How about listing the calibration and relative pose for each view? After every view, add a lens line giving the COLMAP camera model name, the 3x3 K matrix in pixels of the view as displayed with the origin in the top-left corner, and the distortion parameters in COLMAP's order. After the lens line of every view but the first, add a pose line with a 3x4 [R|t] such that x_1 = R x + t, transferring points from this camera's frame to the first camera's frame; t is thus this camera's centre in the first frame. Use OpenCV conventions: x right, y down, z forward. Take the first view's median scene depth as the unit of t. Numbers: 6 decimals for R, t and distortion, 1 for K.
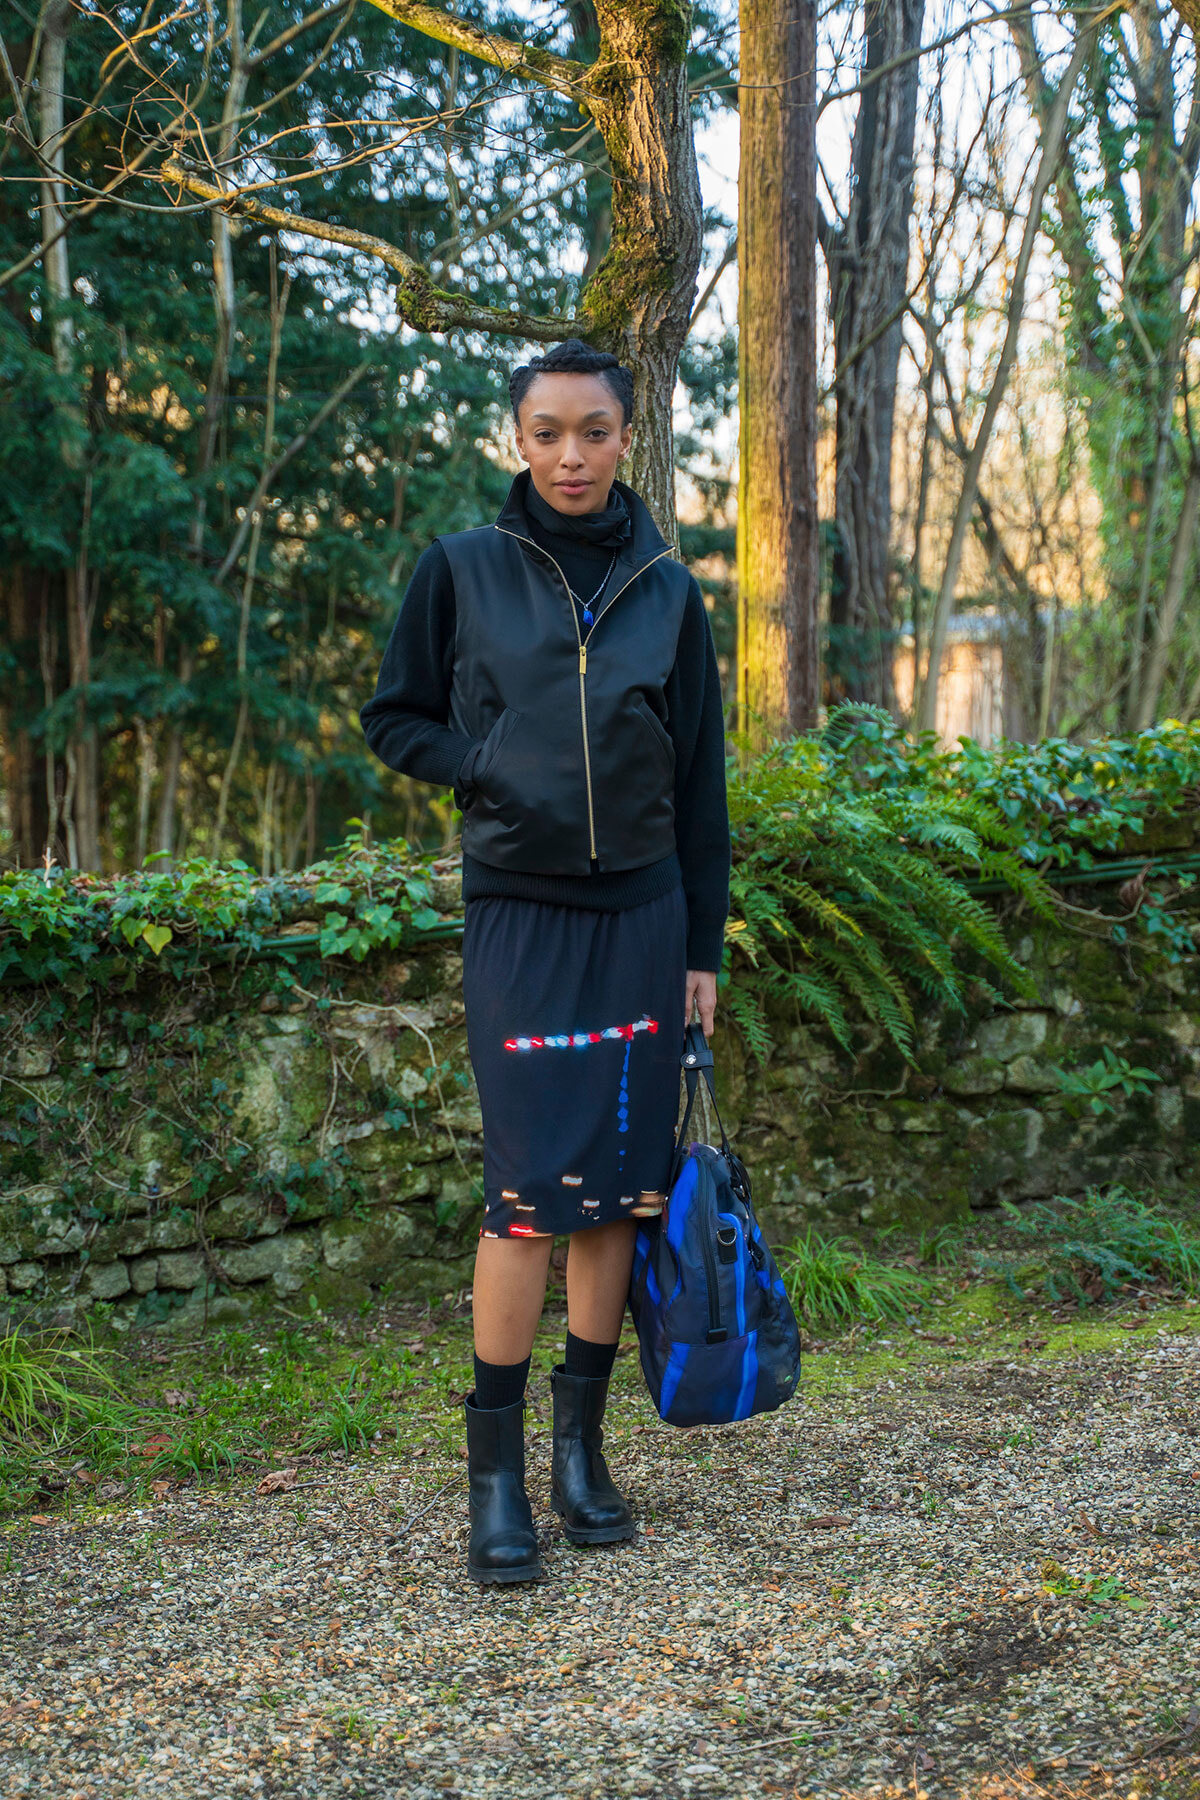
lens RADIAL K [[2928.4, 0, 603.3], [0, 2928.4, 914.0], [0, 0, 1]] dist [0.161202, 0.263170]
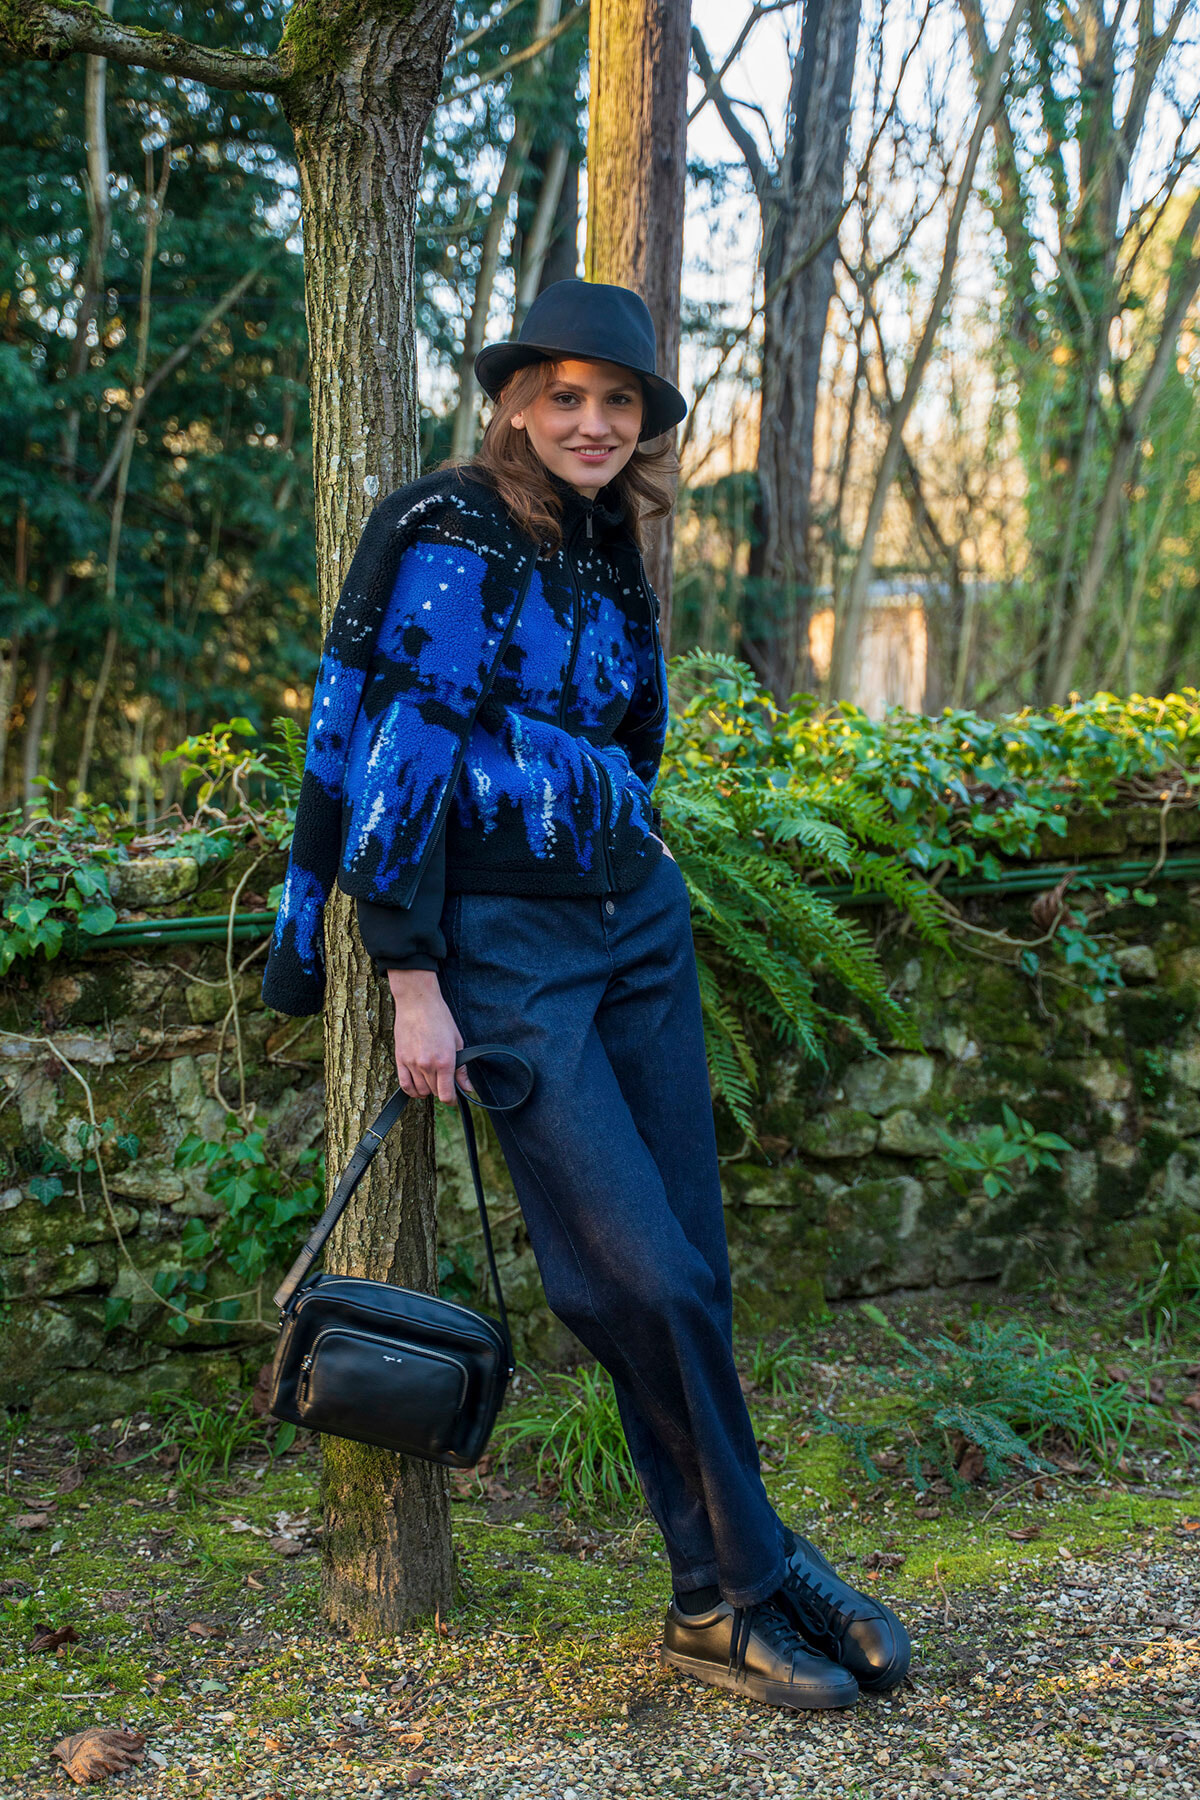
lens RADIAL K [[2637.8, 0, 598.6], [0, 2637.8, 920.3], [0, 0, 1]] dist [0.099446, 0.124812]
pose [[0.999015, 0.041851, 0.014722, 0.048406], [-0.042268, 0.998676, 0.029313, -0.020201], [-0.013475, -0.029907, 0.999462, 0.289781]]
